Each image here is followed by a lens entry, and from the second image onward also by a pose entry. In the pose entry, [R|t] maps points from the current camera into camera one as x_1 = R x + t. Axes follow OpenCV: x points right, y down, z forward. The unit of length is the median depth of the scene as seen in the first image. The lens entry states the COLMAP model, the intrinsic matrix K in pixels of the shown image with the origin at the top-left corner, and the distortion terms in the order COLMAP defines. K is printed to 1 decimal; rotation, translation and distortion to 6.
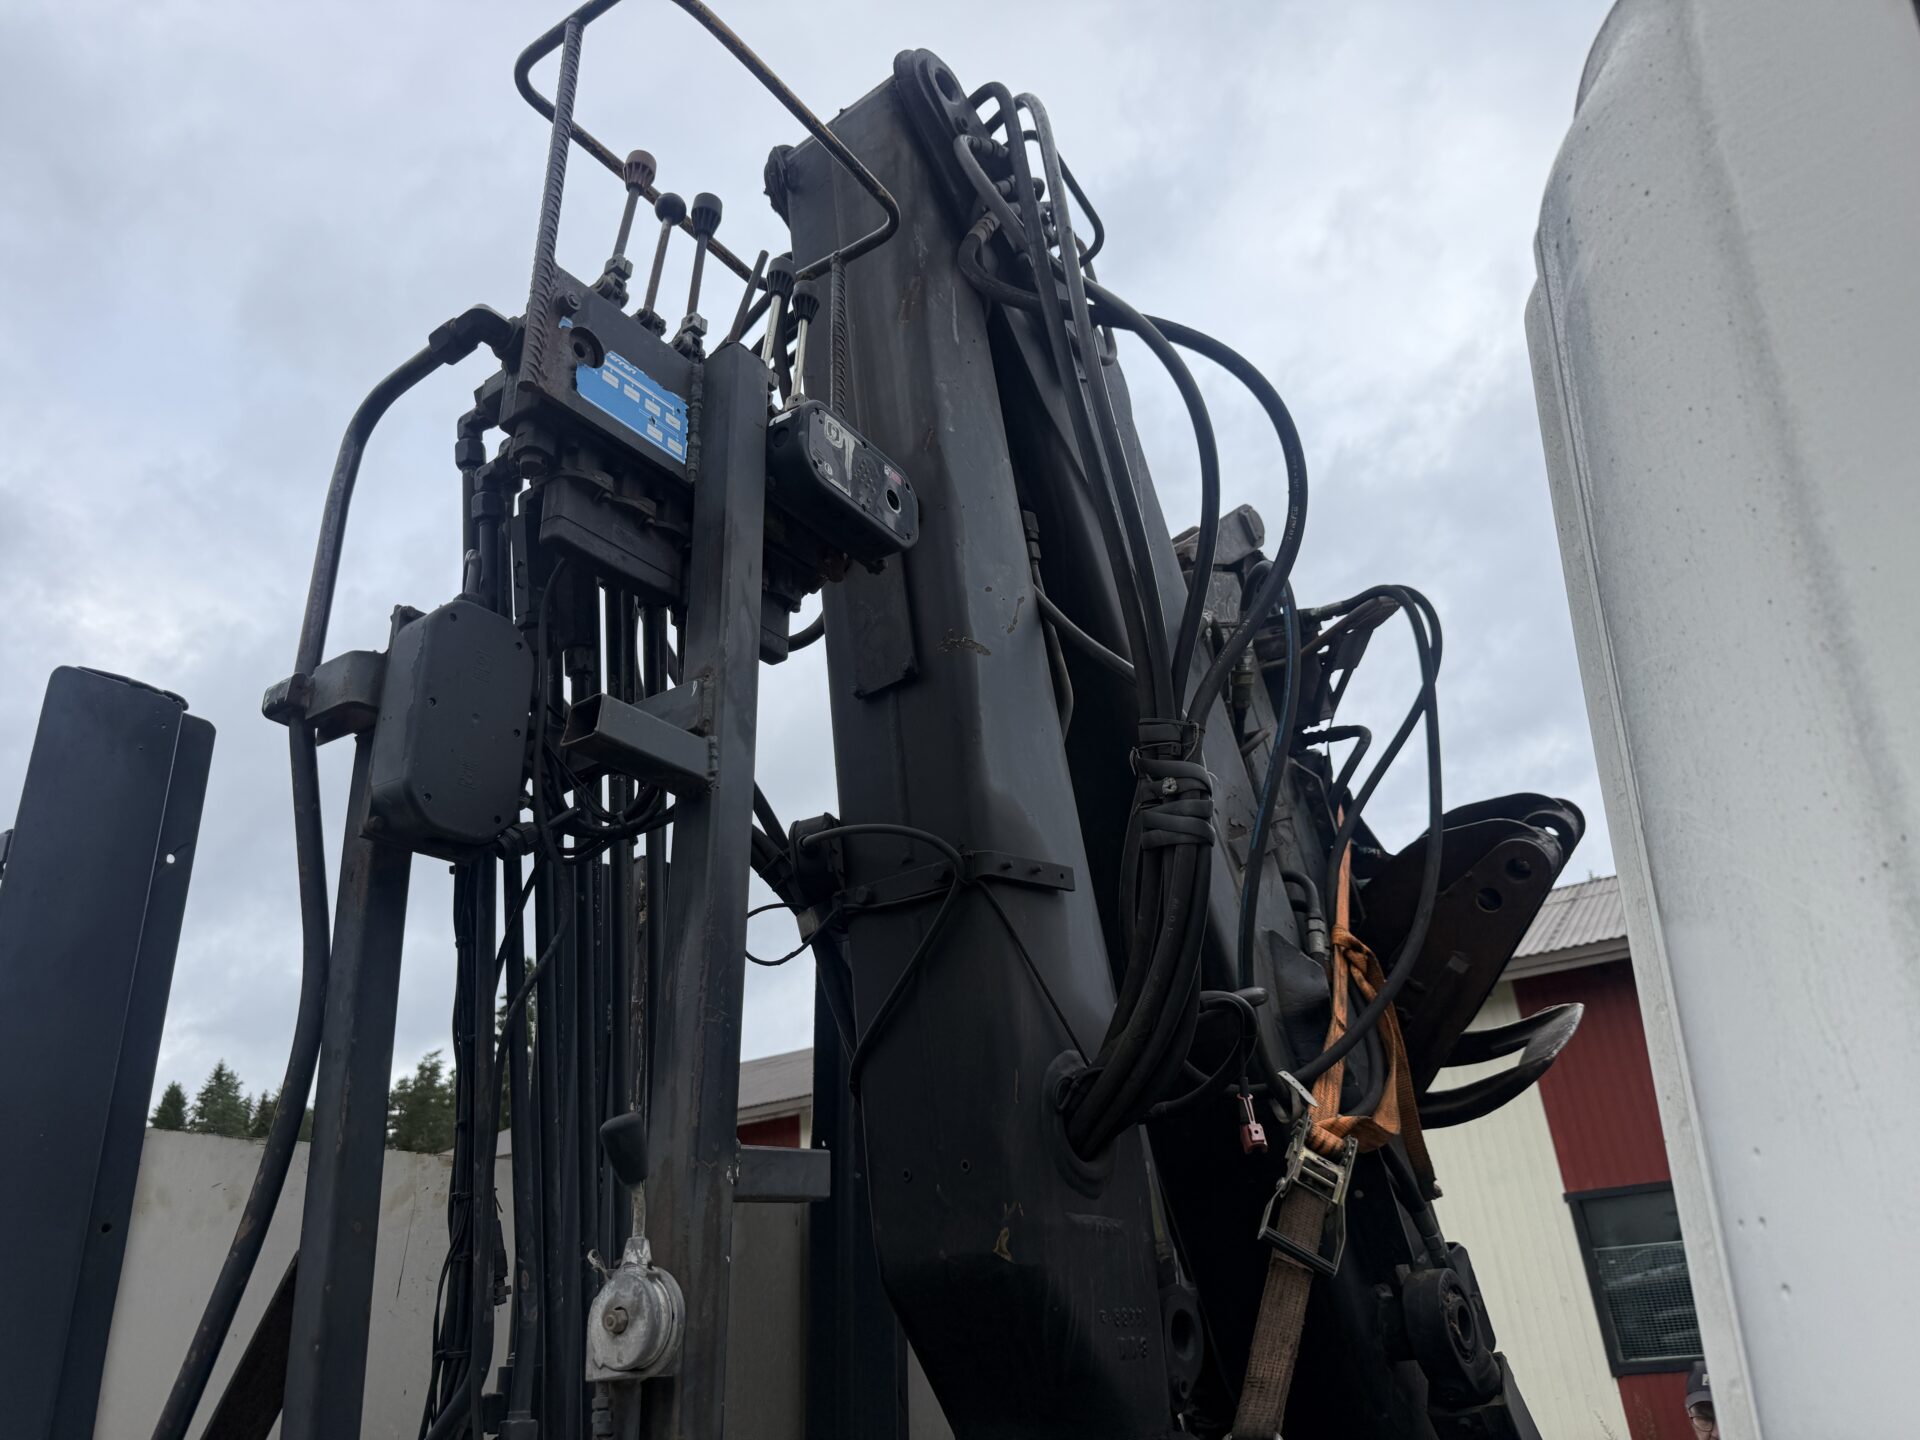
lens RADIAL K [[1330.4, 0, 959.5], [0, 1330.4, 722.3], [0, 0, 1]] dist [0.045732, -0.089719]
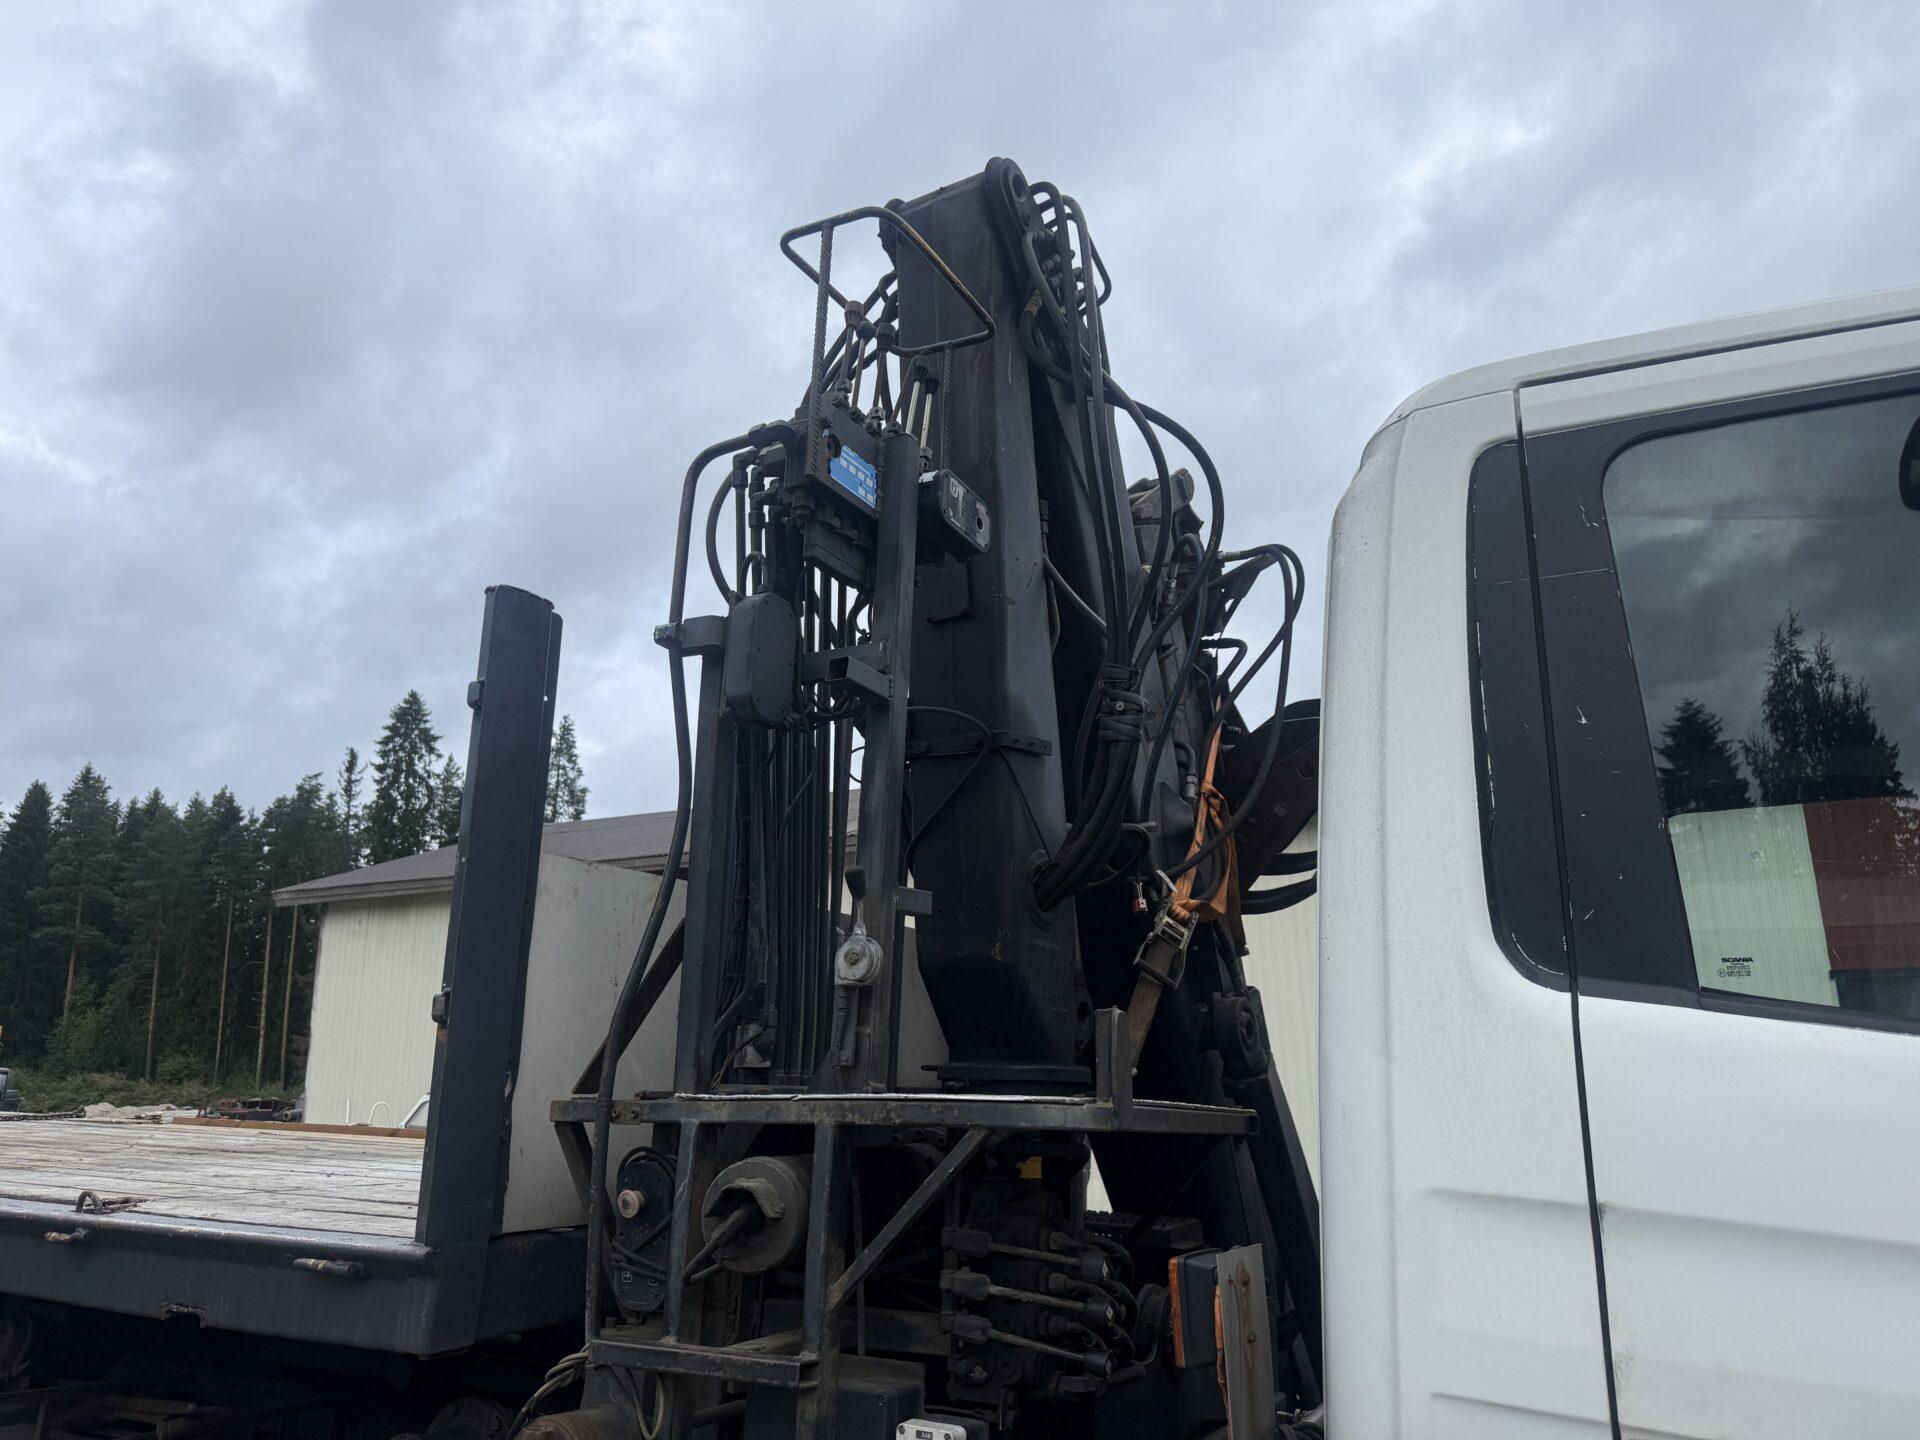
lens RADIAL K [[1343.7, 0, 969.3], [0, 1343.7, 717.5], [0, 0, 1]] dist [0.044672, -0.071269]
pose [[0.991127, 0.093692, 0.094287, -0.149487], [-0.107733, 0.981713, 0.156948, -0.143868], [-0.077858, -0.165714, 0.983096, -0.526545]]
